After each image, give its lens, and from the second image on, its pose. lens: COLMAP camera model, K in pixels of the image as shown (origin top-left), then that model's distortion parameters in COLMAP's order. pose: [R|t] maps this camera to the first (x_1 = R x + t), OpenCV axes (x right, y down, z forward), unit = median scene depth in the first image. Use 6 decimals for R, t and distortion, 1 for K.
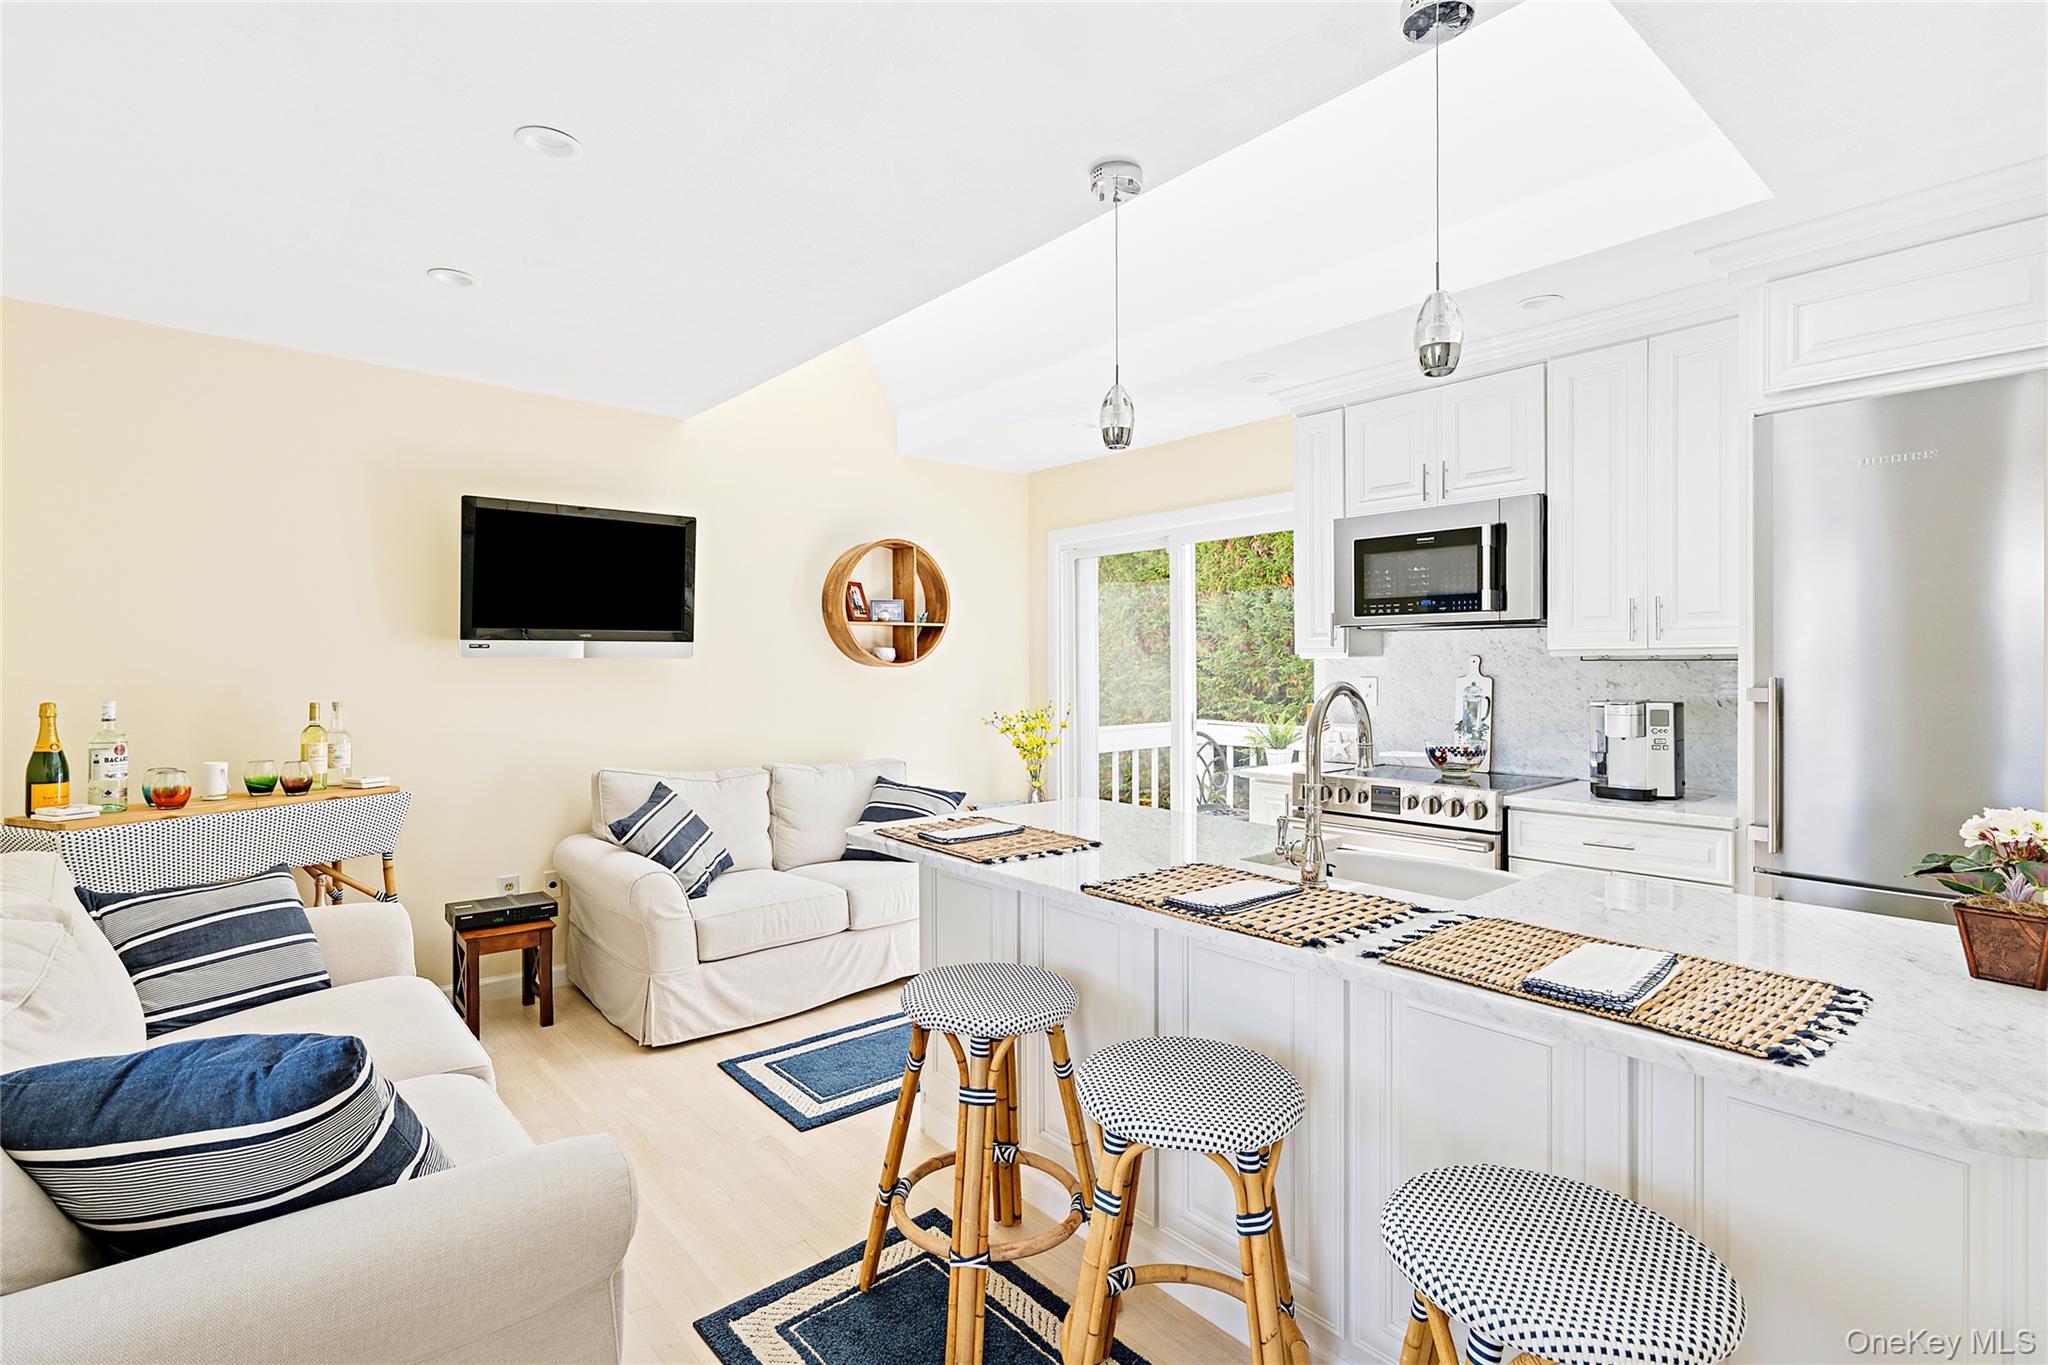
lens RADIAL K [[997.3, 0, 1023.4], [0, 997.3, 681.6], [0, 0, 1]] dist [0.000172, 0.000001]
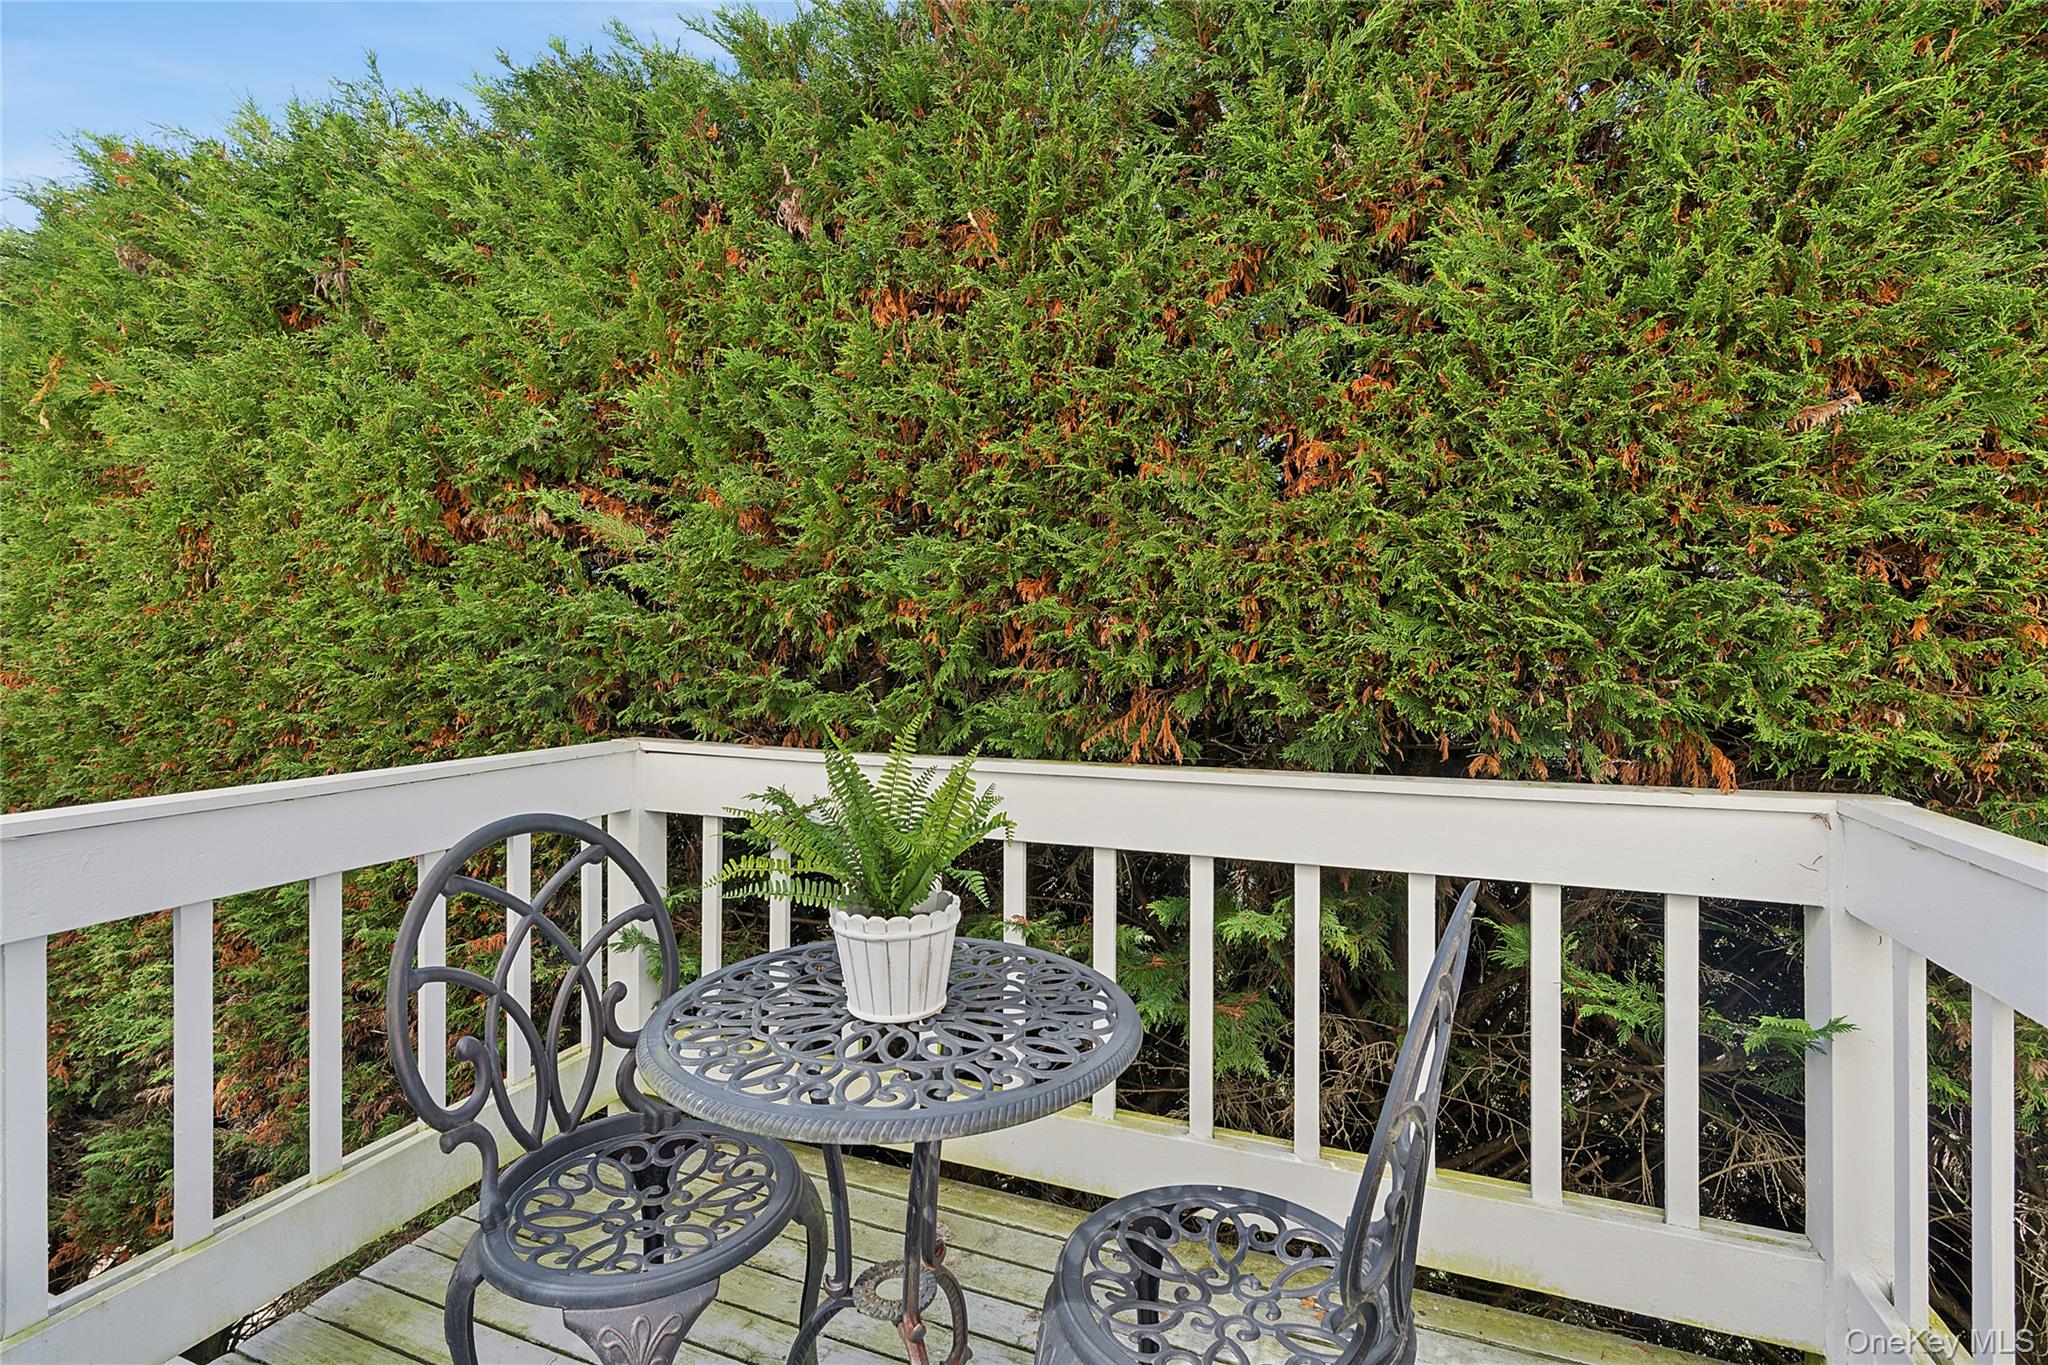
lens RADIAL K [[931.4, 0, 1020.9], [0, 931.4, 680.3], [0, 0, 1]] dist [-0.000275, -0.000006]
pose [[0.879566, 0.000984, 0.475777, 0.152299], [-0.001505, 0.999999, 0.000713, 0.018751], [-0.475775, -0.001343, 0.879566, 0.685587]]
